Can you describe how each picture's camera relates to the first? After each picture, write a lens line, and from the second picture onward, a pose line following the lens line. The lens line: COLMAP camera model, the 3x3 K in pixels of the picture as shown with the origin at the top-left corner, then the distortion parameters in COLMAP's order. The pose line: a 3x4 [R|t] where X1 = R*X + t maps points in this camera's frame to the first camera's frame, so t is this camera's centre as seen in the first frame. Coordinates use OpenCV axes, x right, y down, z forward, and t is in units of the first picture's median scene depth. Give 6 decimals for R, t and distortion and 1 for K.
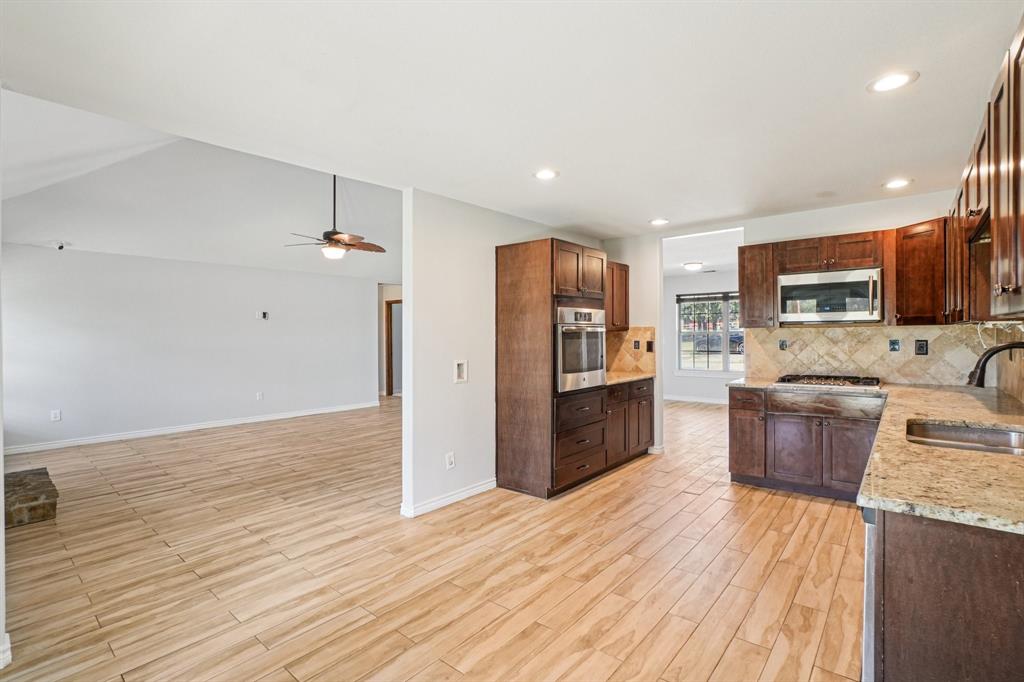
lens RADIAL K [[495.9, 0, 514.0], [0, 495.9, 336.5], [0, 0, 1]] dist [-0.053257, 0.023890]
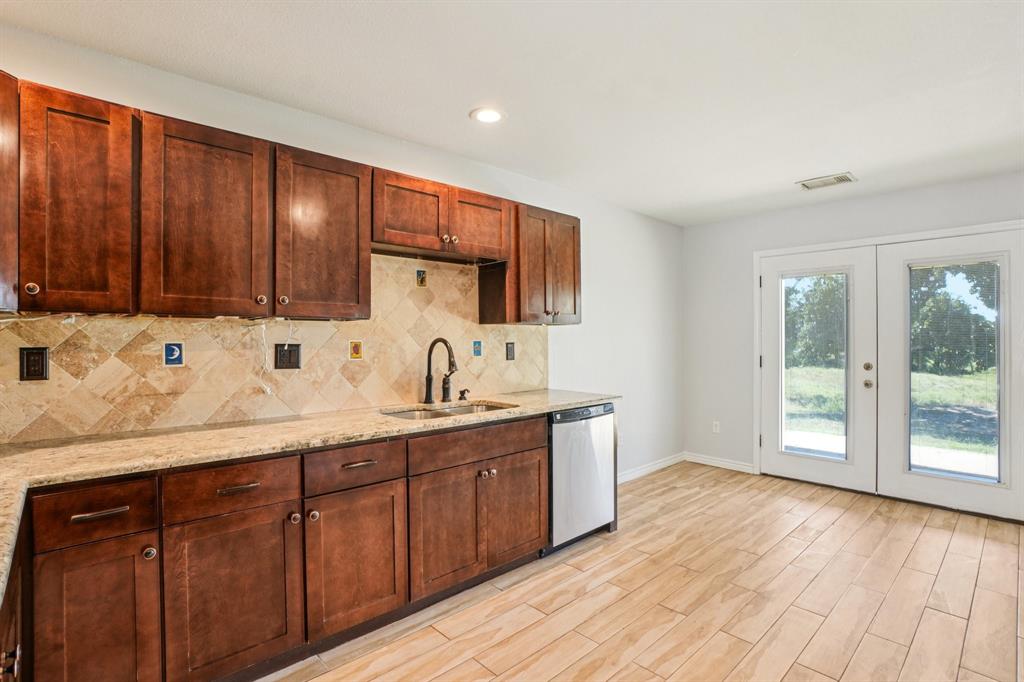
lens RADIAL K [[495.9, 0, 514.0], [0, 495.9, 336.5], [0, 0, 1]] dist [-0.053257, 0.023890]
pose [[-0.992938, 0.013356, 0.117878, 0.308034], [0.013185, 0.999911, -0.002228, 0.005744], [-0.117897, -0.000659, -0.993026, 1.148804]]
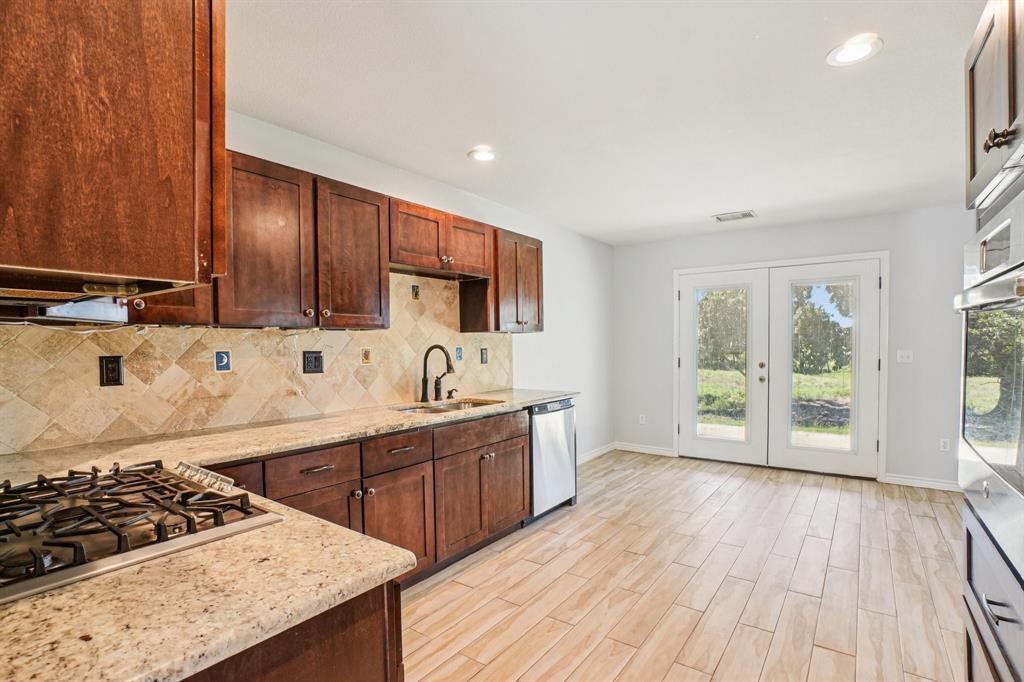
lens RADIAL K [[496.5, 0, 517.5], [0, 496.5, 358.5], [0, 0, 1]] dist [-0.031696, 0.001080]
pose [[-0.996879, 0.022674, -0.075619, 0.423642], [0.020252, 0.999262, 0.032640, 0.003588], [0.076304, 0.031007, -0.996602, 1.283540]]
